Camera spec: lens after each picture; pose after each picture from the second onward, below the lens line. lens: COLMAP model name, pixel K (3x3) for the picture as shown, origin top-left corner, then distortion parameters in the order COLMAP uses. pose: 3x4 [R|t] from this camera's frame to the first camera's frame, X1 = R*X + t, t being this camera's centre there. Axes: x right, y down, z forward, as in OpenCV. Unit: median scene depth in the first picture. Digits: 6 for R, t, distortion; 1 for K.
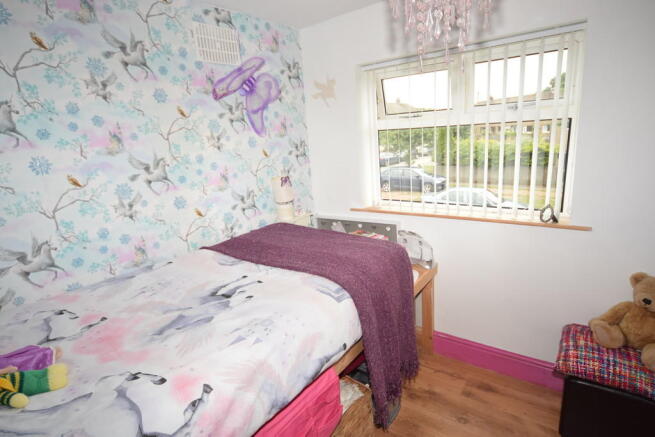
lens RADIAL K [[353.5, 0, 330.3], [0, 353.5, 217.4], [0, 0, 1]] dist [0.000035, -0.000079]
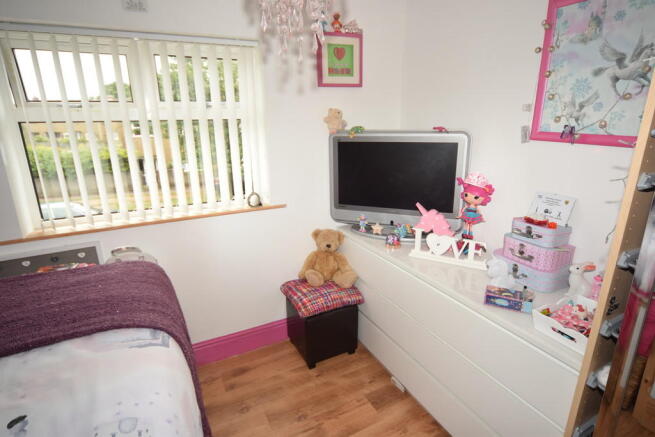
lens RADIAL K [[350.3, 0, 327.5], [0, 350.3, 218.5], [0, 0, 1]] dist [-0.022647, -0.000353]
pose [[0.433983, -0.178490, 0.883063, -0.280139], [0.194540, 0.975620, 0.101591, -0.018129], [-0.879666, 0.127702, 0.458126, 0.236828]]
